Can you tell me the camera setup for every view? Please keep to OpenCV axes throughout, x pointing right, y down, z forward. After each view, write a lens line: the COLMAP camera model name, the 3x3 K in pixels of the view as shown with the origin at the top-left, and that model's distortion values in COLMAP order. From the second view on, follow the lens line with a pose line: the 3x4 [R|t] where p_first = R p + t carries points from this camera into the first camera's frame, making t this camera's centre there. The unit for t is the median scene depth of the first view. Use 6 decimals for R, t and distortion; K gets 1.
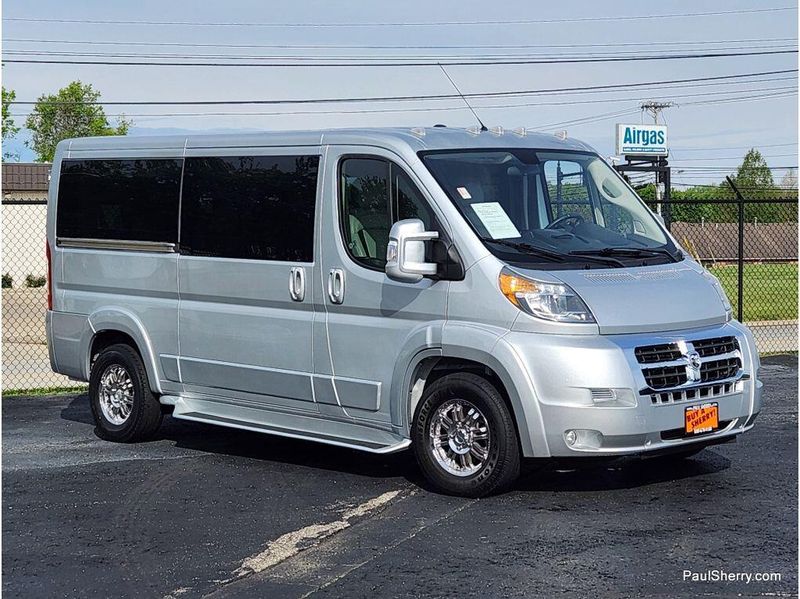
lens RADIAL K [[1641.2, 0, 400.0], [0, 1641.2, 299.5], [0, 0, 1]] dist [0.055651, -0.038091]
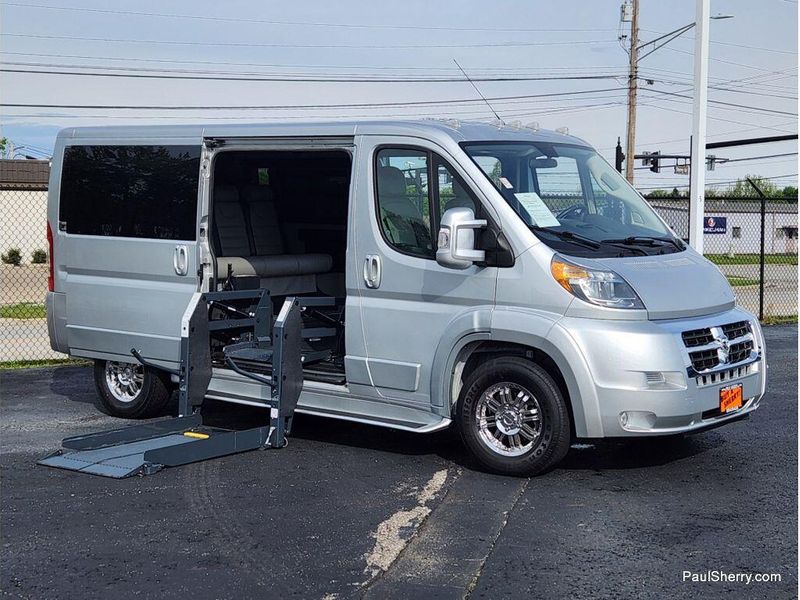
lens RADIAL K [[1299.4, 0, 400.0], [0, 1299.4, 300.0], [0, 0, 1]] dist [0.049033, 0.004090]
pose [[0.989916, 0.001730, 0.141644, -0.146538], [-0.004337, 0.999827, 0.018098, -0.005431], [-0.141588, -0.018529, 0.989752, 0.196757]]
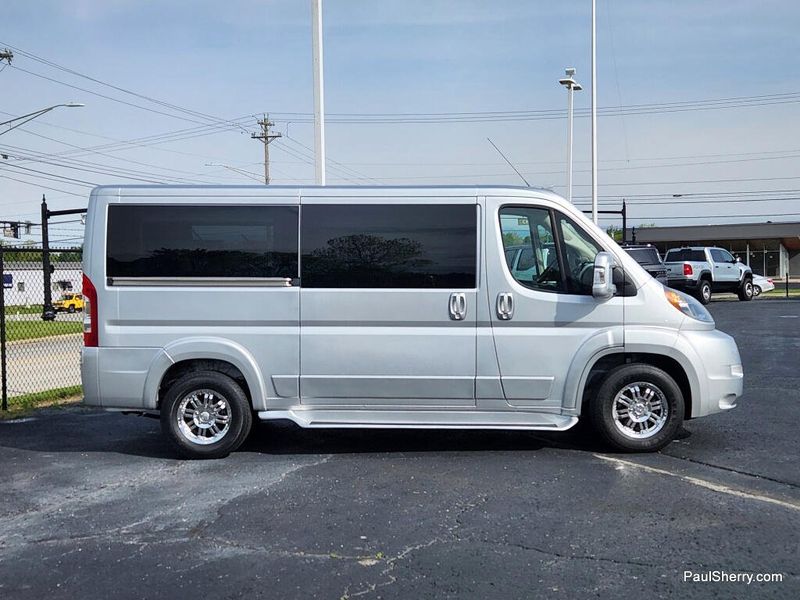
lens RADIAL K [[1060.8, 0, 399.6], [0, 1060.8, 319.7], [0, 0, 1]] dist [0.080994, -0.008647]
pose [[0.723875, -0.045078, 0.688457, -0.714057], [0.049625, 0.998681, 0.013213, -0.013458], [-0.688144, 0.024600, 0.725157, 0.484445]]
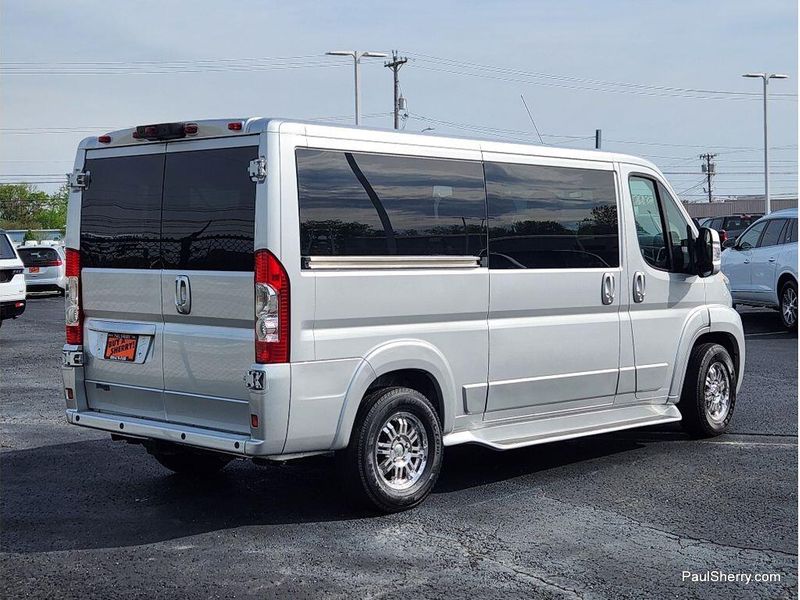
lens RADIAL K [[1299.4, 0, 400.0], [0, 1299.4, 300.0], [0, 0, 1]] dist [0.049033, 0.004090]
pose [[-0.035071, -0.046329, 0.998310, -0.998625], [0.063271, 0.996818, 0.048482, -0.056989], [-0.997380, 0.064865, -0.032028, 1.273396]]
